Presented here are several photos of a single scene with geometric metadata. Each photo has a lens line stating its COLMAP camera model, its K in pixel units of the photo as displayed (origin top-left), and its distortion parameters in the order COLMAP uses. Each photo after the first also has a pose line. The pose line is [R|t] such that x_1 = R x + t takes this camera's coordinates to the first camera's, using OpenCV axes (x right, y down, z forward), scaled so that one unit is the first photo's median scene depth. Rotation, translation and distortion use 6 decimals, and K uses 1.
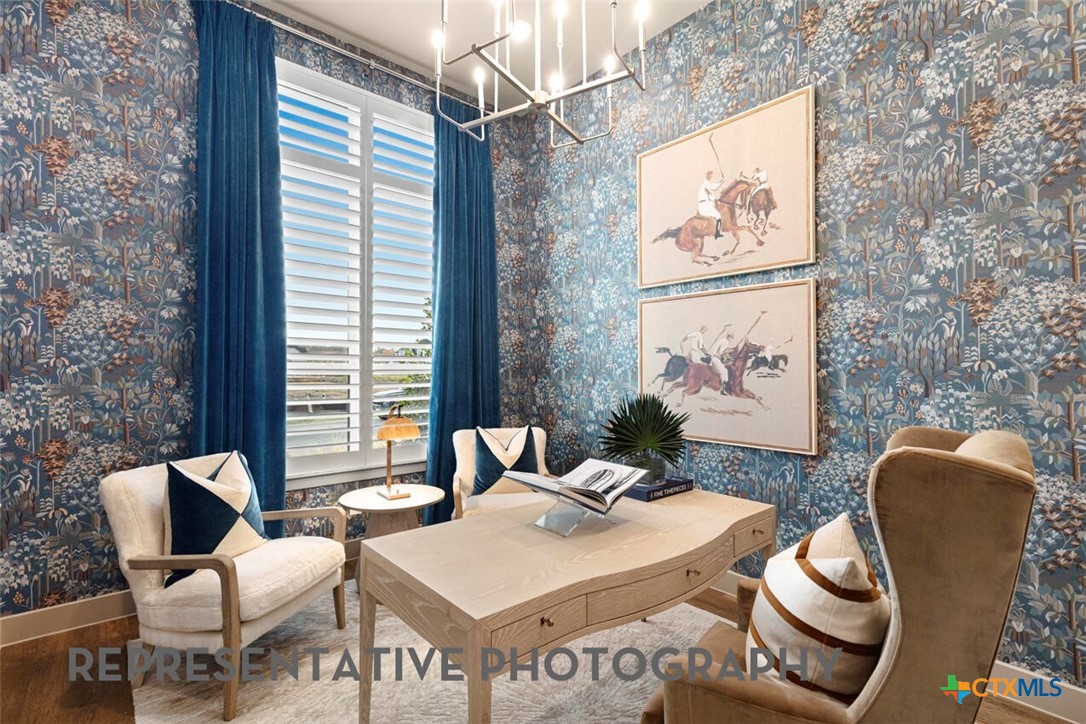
lens RADIAL K [[492.4, 0, 542.8], [0, 492.4, 339.1], [0, 0, 1]] dist [0.006915, -0.000447]
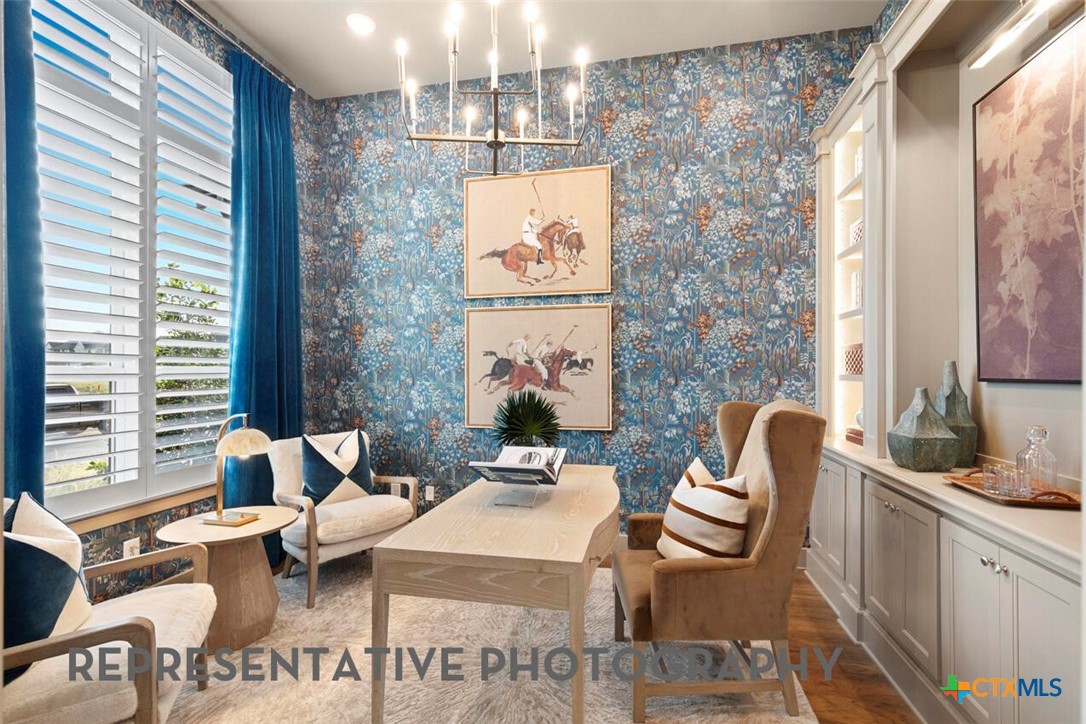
lens RADIAL K [[492.4, 0, 533.7], [0, 492.4, 336.1], [0, 0, 1]] dist [0.006915, -0.000447]
pose [[0.801066, 0.031219, 0.597762, -0.388200], [-0.027520, 0.999504, -0.015321, -0.003740], [-0.597944, -0.004178, 0.801527, 0.010265]]
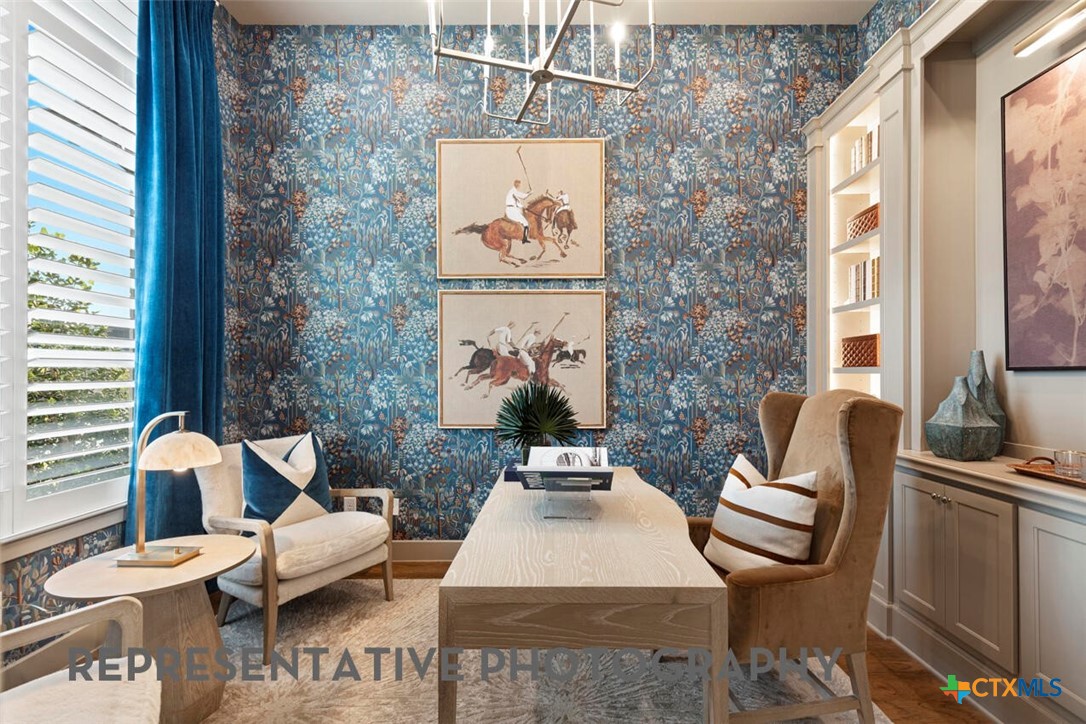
lens RADIAL K [[492.4, 0, 521.4], [0, 492.4, 346.7], [0, 0, 1]] dist [0.006915, -0.000447]
pose [[0.662082, 0.035670, 0.748582, -0.461374], [-0.042514, 0.999046, -0.010003, 0.037974], [-0.748224, -0.025203, 0.662967, 0.265049]]
